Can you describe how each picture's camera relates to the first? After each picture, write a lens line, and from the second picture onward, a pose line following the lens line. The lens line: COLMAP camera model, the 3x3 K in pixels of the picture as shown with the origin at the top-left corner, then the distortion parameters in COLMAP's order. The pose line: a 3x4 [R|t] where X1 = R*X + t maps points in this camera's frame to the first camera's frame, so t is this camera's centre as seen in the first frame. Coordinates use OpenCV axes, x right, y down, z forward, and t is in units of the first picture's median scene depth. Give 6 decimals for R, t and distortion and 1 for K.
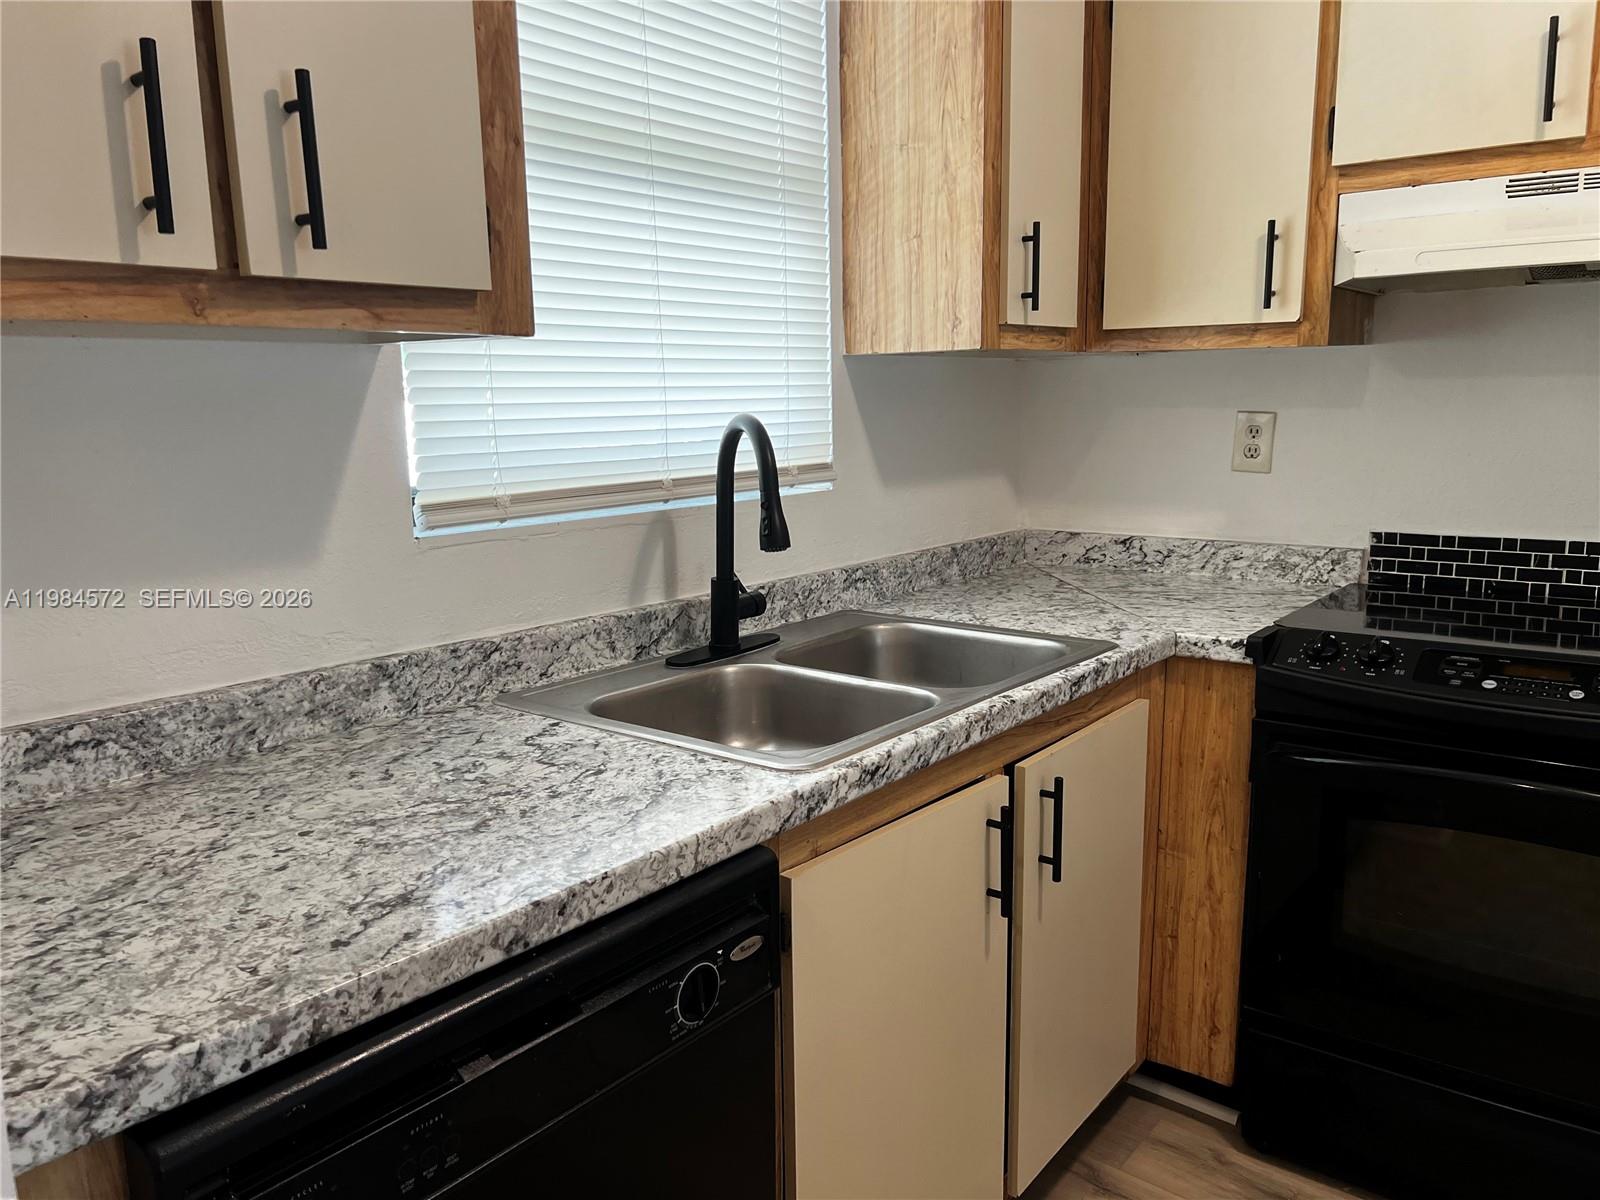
lens RADIAL K [[1211.2, 0, 810.3], [0, 1211.2, 615.5], [0, 0, 1]] dist [0.054915, -0.062667]
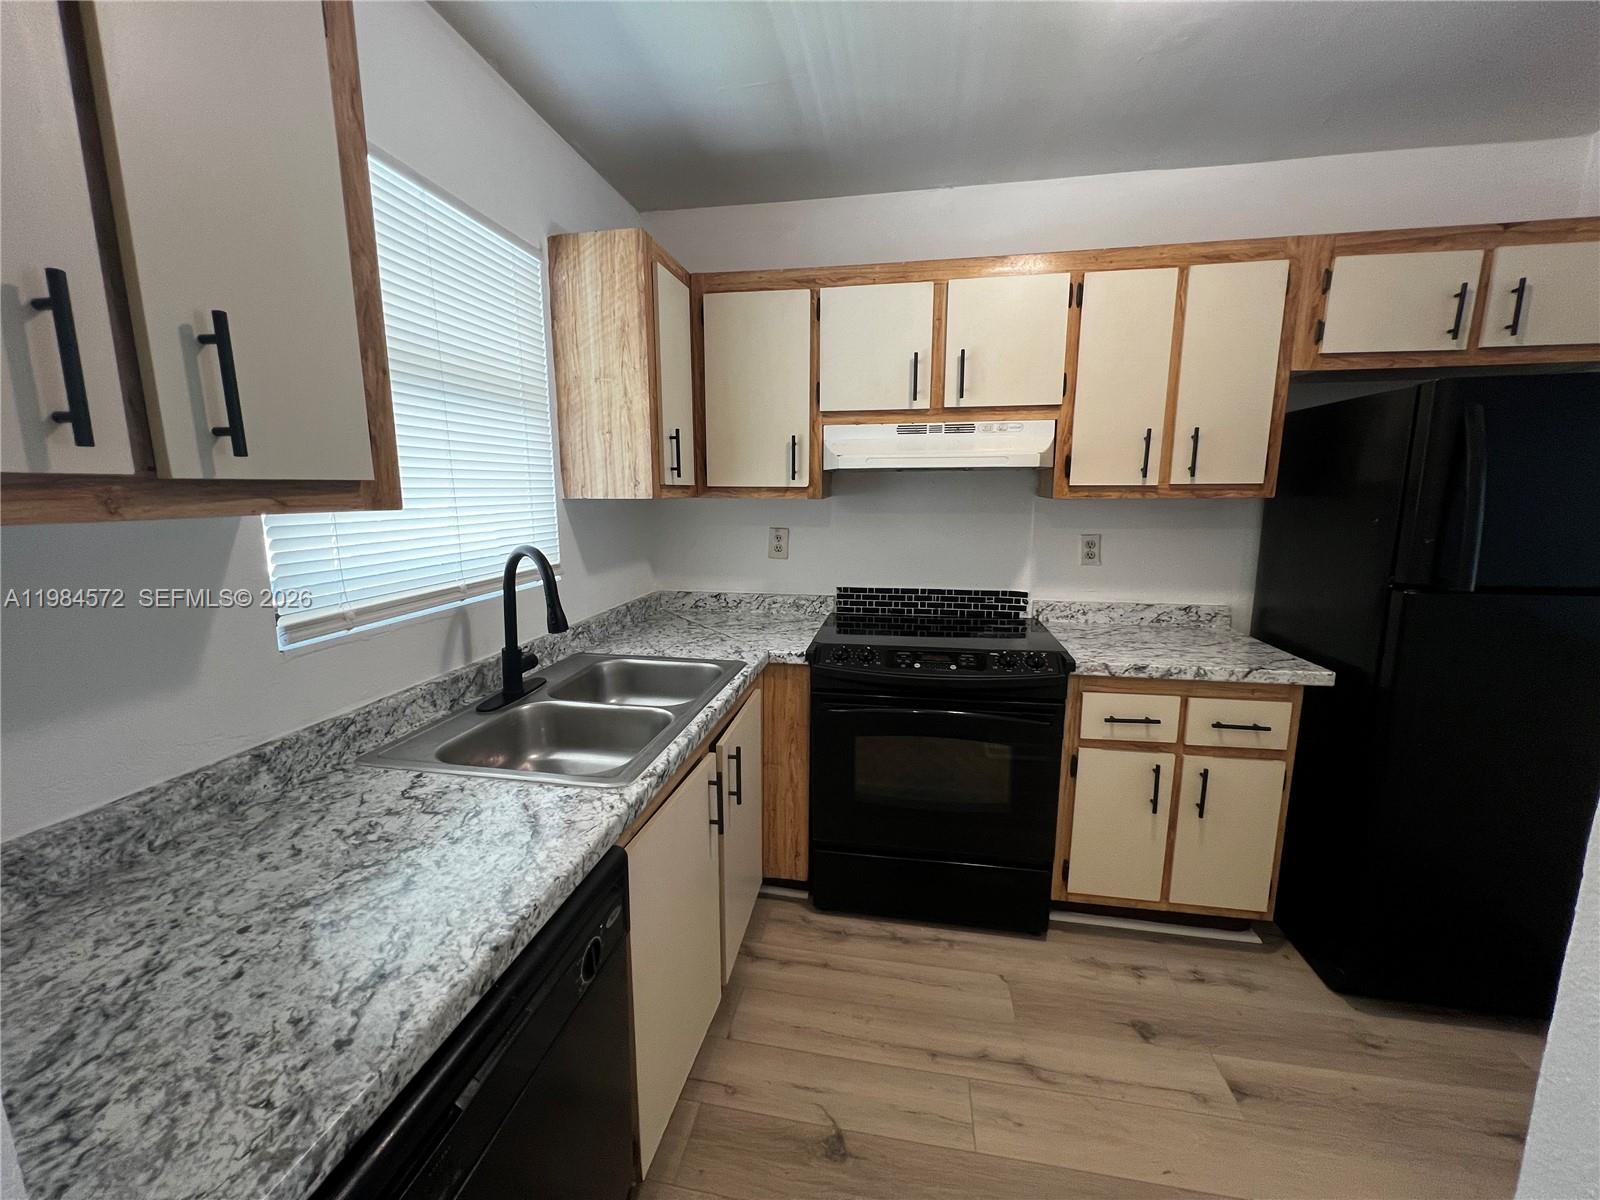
lens RADIAL K [[640.0, 0, 795.4], [0, 640.0, 598.2], [0, 0, 1]] dist [0.002488, -0.000657]
pose [[0.884662, -0.062721, 0.461995, -0.137793], [0.071225, 0.997460, -0.000970, -0.075603], [-0.460761, 0.033764, 0.886882, 0.116499]]
